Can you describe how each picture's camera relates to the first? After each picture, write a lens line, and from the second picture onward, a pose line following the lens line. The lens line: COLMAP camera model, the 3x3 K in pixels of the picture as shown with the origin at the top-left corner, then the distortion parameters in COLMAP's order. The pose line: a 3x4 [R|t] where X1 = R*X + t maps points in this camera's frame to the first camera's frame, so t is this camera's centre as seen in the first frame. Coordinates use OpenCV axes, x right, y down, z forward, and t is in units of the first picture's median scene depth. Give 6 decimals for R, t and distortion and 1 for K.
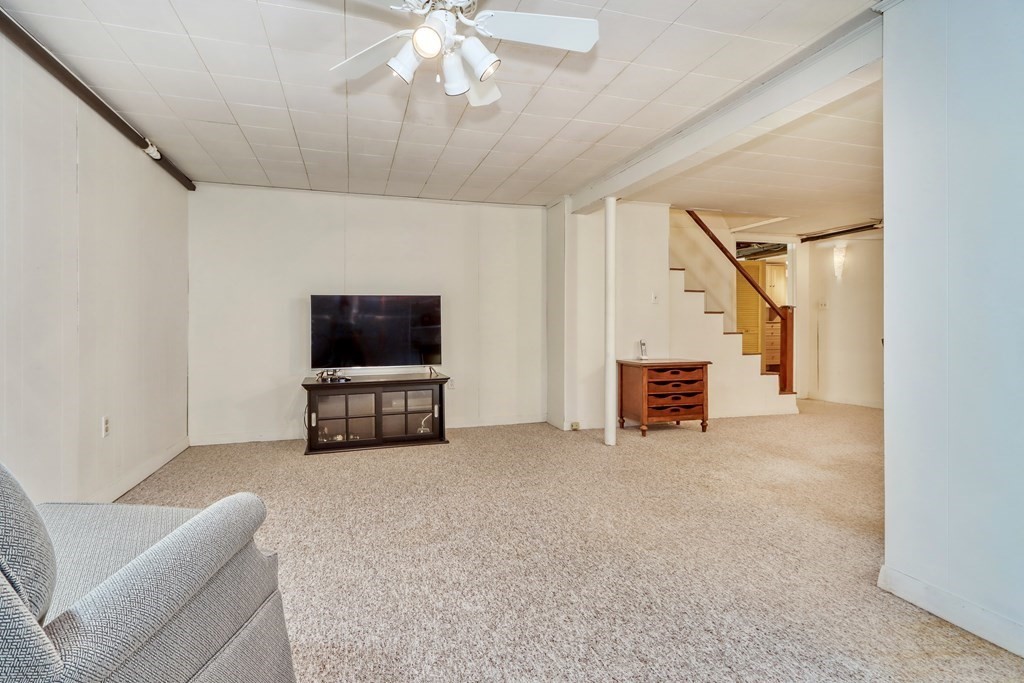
lens RADIAL K [[481.8, 0, 507.3], [0, 481.8, 323.4], [0, 0, 1]] dist [0.002362, -0.000880]
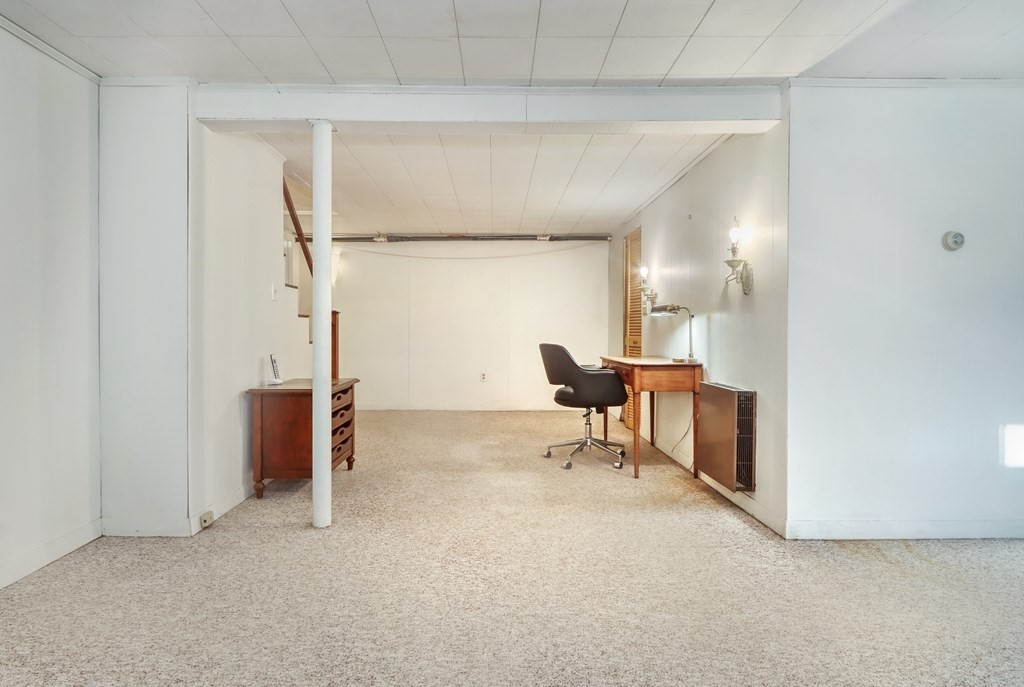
lens RADIAL K [[507.7, 0, 512.0], [0, 507.7, 343.5], [0, 0, 1]] dist [0.002552, -0.000689]
pose [[0.315973, -0.018190, 0.948594, -0.438973], [-0.006144, 0.999756, 0.021217, 0.004113], [-0.948748, -0.012533, 0.315784, 0.774409]]
